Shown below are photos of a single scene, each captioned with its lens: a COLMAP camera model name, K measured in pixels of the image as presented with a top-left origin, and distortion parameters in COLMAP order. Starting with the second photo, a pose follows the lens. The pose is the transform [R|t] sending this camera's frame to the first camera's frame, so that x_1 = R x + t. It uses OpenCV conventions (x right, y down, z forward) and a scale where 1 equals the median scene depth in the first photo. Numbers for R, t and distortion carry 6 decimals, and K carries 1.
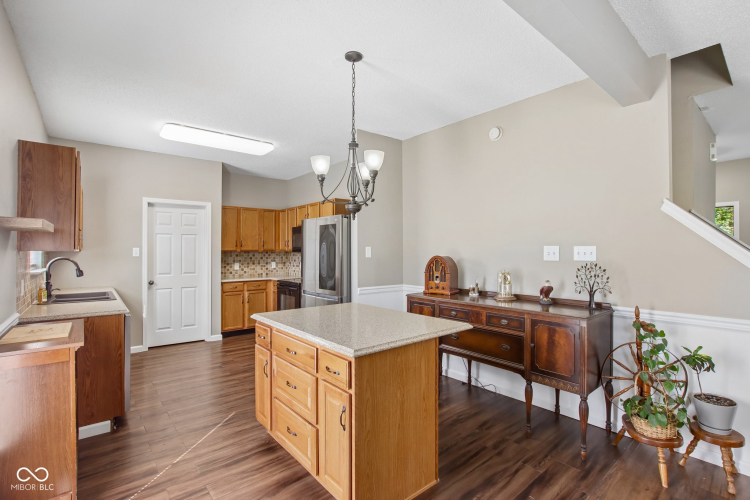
lens RADIAL K [[350.8, 0, 375.6], [0, 350.8, 245.6], [0, 0, 1]] dist [-0.017865, 0.001750]
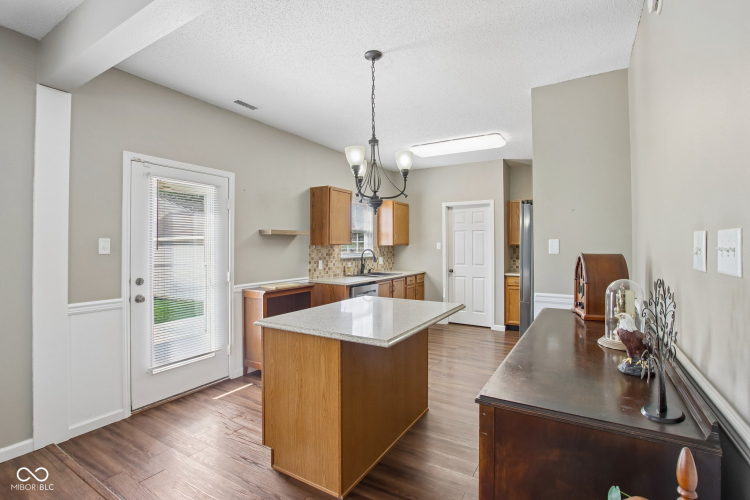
lens RADIAL K [[350.8, 0, 374.4], [0, 350.8, 242.0], [0, 0, 1]] dist [-0.017865, 0.001750]
pose [[0.334962, -0.007632, -0.942201, 0.413714], [0.013957, 0.999898, -0.003138, 0.004240], [0.942128, -0.012099, 0.335035, 0.303291]]
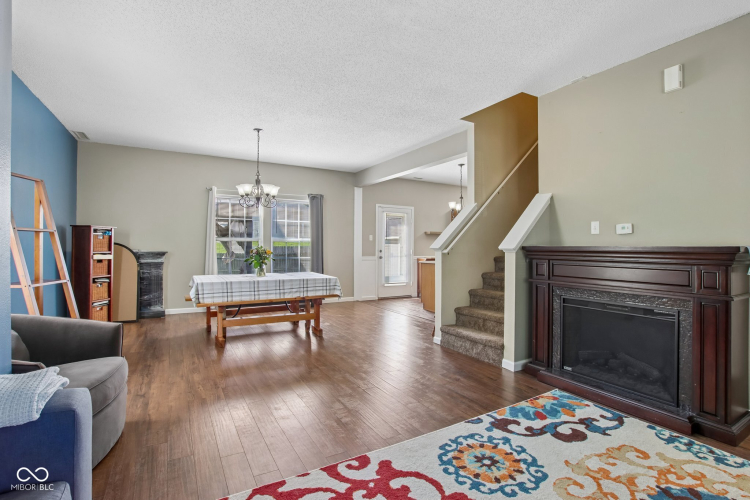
lens RADIAL K [[350.8, 0, 372.4], [0, 350.8, 248.9], [0, 0, 1]] dist [-0.017865, 0.001750]
pose [[-0.169714, 0.006113, -0.985474, 1.253716], [0.008401, 0.999953, 0.004756, 0.042283], [0.985457, -0.007472, -0.169758, 0.357795]]
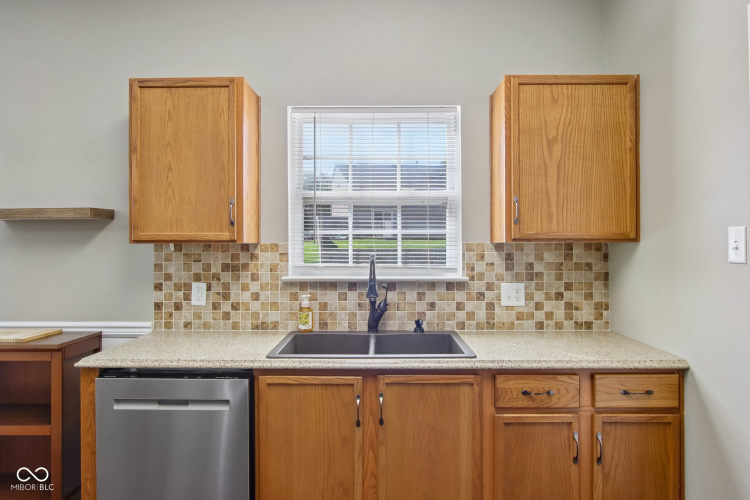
lens RADIAL K [[445.3, 0, 375.0], [0, 445.3, 249.2], [0, 0, 1]] dist [-0.014348, 0.001319]
pose [[-0.631945, -0.001054, -0.775012, -0.219363], [0.014332, 0.999812, -0.013046, 0.021144], [0.774880, -0.019351, -0.631812, 0.855916]]
